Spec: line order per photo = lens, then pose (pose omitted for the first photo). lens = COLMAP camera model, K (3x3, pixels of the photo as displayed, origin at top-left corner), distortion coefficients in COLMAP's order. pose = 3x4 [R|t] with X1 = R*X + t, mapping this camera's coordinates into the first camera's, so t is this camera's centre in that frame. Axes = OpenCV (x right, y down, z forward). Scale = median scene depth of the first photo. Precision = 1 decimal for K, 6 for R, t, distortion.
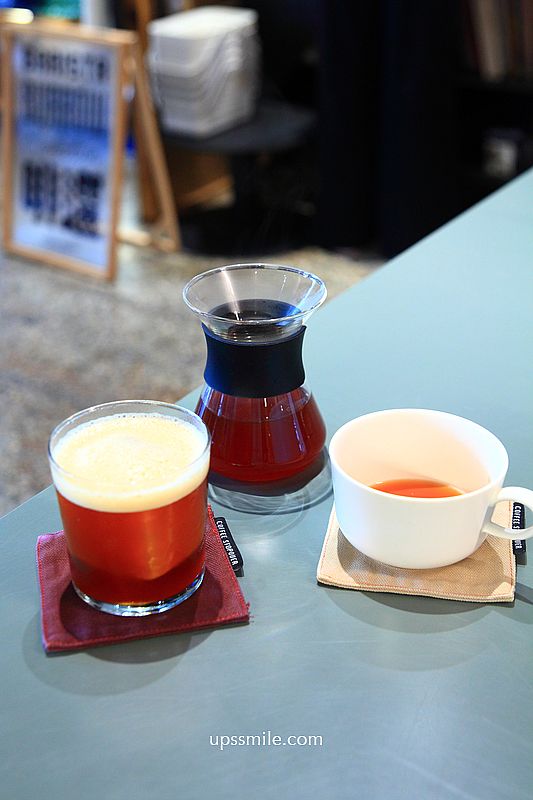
lens RADIAL K [[1070.3, 0, 266.5], [0, 1070.3, 400.0], [0, 0, 1]] dist [-0.000346, -0.013748]
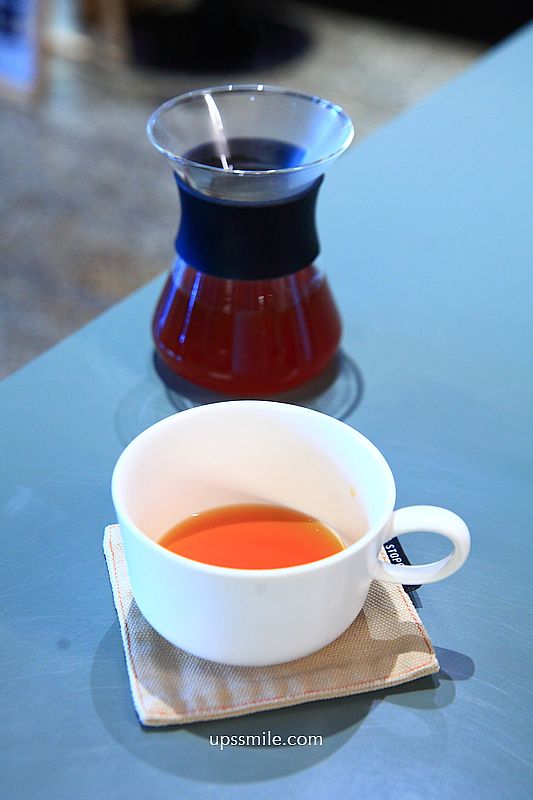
lens RADIAL K [[1351.9, 0, 266.5], [0, 1351.9, 400.0], [0, 0, 1]] dist [-0.006986, -0.036826]
pose [[0.999452, 0.020478, 0.025996, -0.020890], [-0.022969, 0.994777, 0.099459, -0.013172], [-0.023824, -0.100002, 0.994702, 0.116649]]
